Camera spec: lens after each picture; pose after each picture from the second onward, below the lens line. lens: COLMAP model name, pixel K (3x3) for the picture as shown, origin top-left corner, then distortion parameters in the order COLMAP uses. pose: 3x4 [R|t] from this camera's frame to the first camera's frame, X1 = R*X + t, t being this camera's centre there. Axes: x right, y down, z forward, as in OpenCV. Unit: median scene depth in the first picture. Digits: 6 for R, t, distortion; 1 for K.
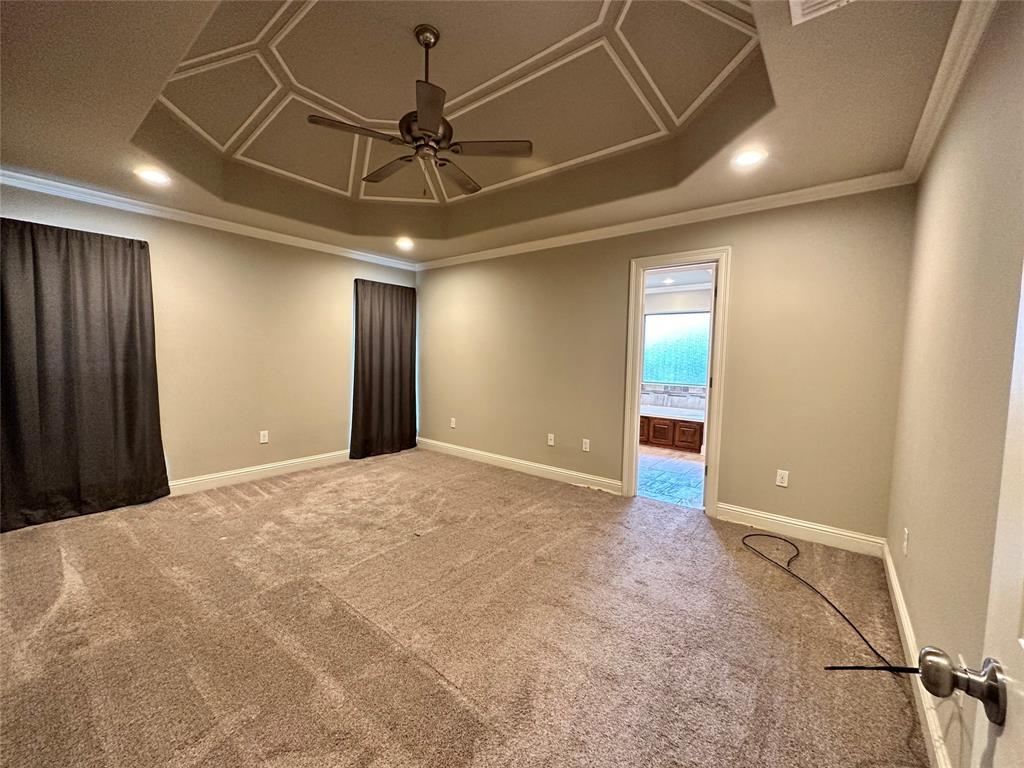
lens RADIAL K [[407.4, 0, 513.6], [0, 407.4, 385.6], [0, 0, 1]] dist [-0.003737, 0.000622]
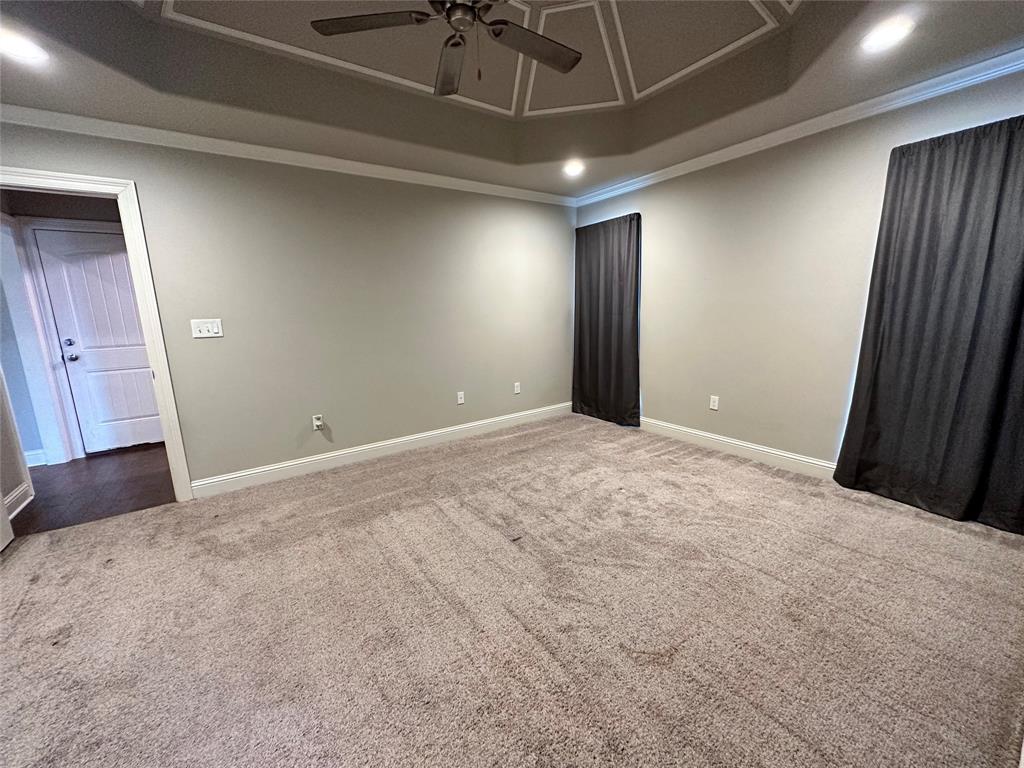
lens RADIAL K [[407.4, 0, 516.2], [0, 407.4, 386.1], [0, 0, 1]] dist [-0.003737, 0.000622]
pose [[-0.289657, 0.169744, -0.941958, 0.374754], [-0.047202, 0.980418, 0.191189, -0.063933], [0.955966, 0.099842, -0.275973, 0.962441]]
